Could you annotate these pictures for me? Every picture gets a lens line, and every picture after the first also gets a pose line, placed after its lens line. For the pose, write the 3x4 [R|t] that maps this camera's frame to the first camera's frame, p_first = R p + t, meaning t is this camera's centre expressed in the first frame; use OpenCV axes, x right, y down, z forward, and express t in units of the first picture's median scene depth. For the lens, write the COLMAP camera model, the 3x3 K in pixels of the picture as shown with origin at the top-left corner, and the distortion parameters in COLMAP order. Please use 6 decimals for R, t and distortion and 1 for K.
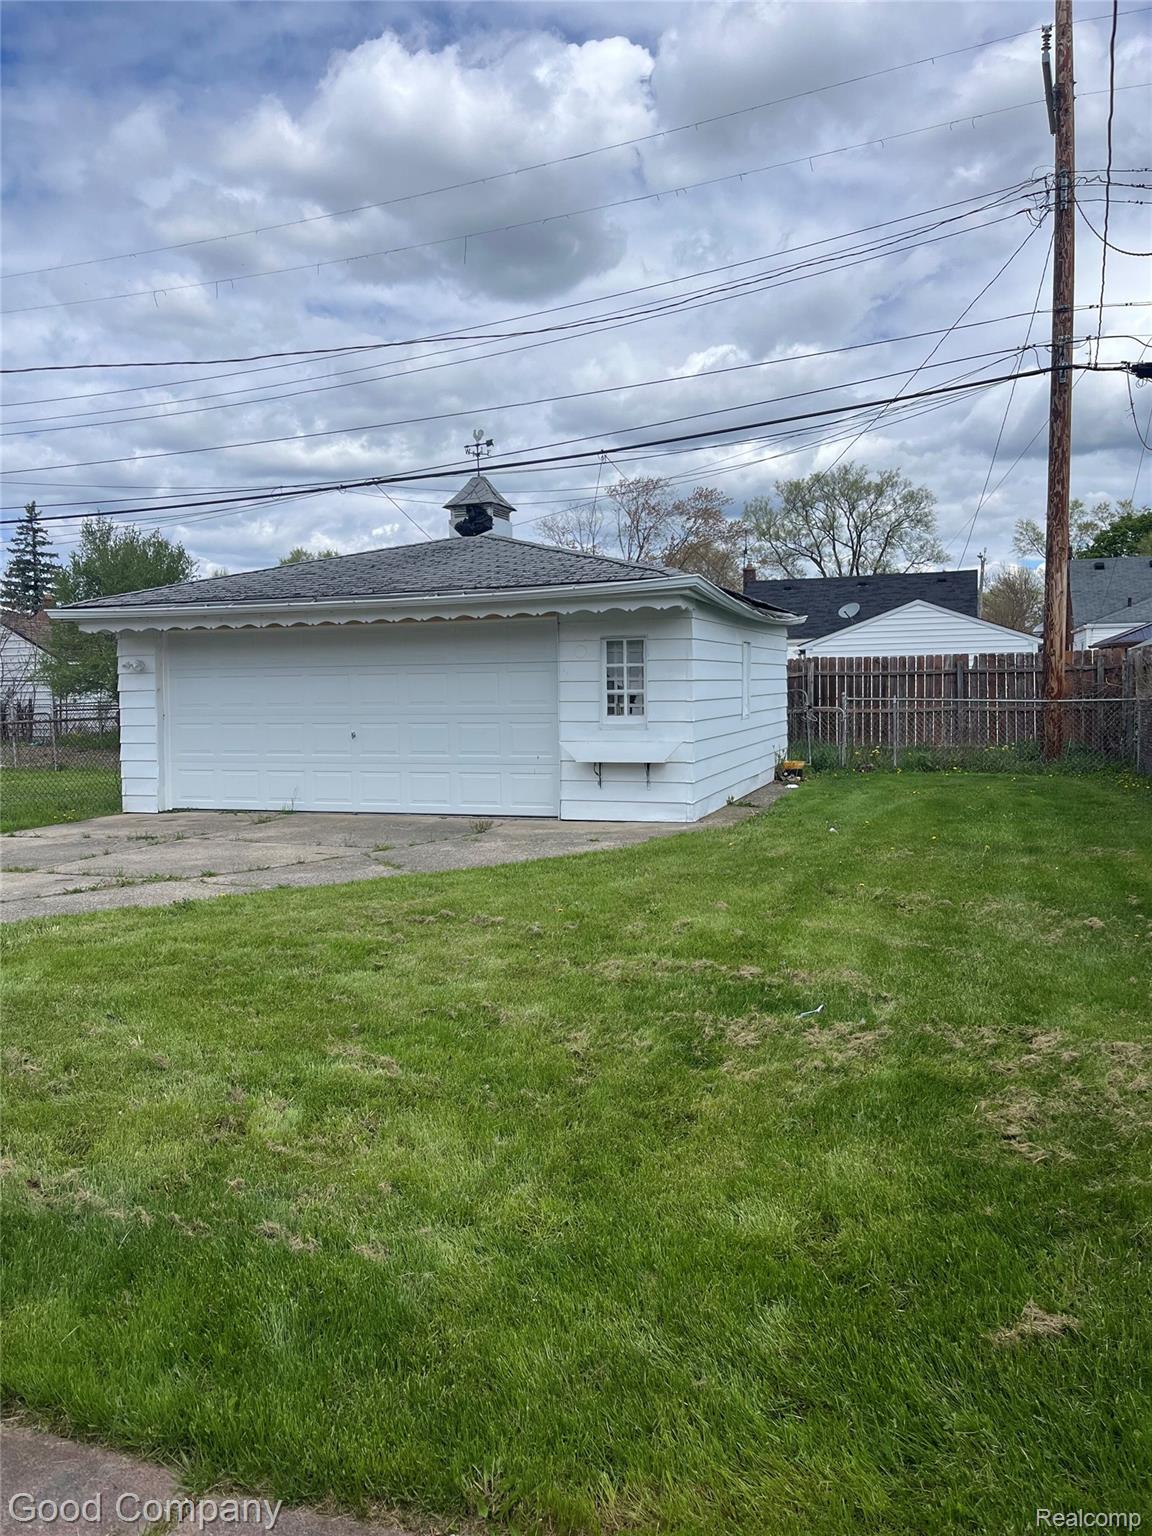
lens RADIAL K [[1149.9, 0, 576.0], [0, 1149.9, 768.0], [0, 0, 1]] dist [0.105332, -0.152230]
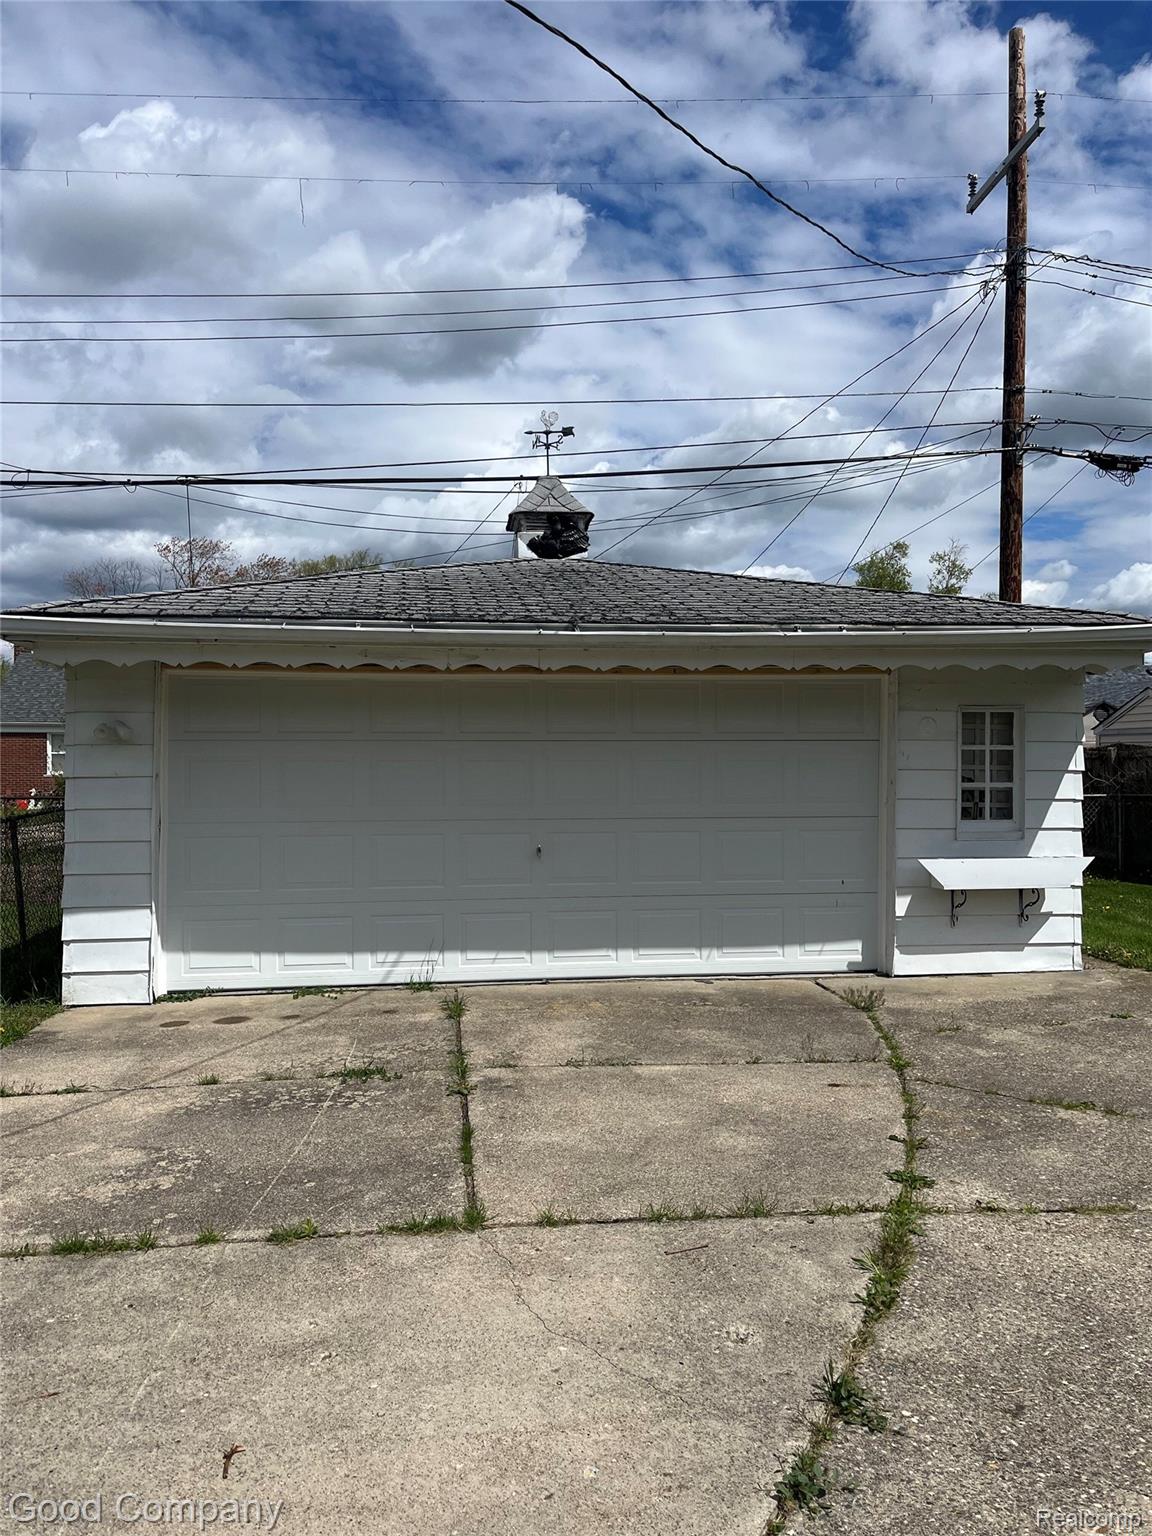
lens RADIAL K [[1149.9, 0, 576.0], [0, 1149.9, 768.0], [0, 0, 1]] dist [0.105332, -0.152230]
pose [[0.892330, 0.013268, 0.451188, -0.424314], [0.020334, 0.997372, -0.069545, -0.028502], [-0.450925, 0.071232, 0.889715, 0.419254]]
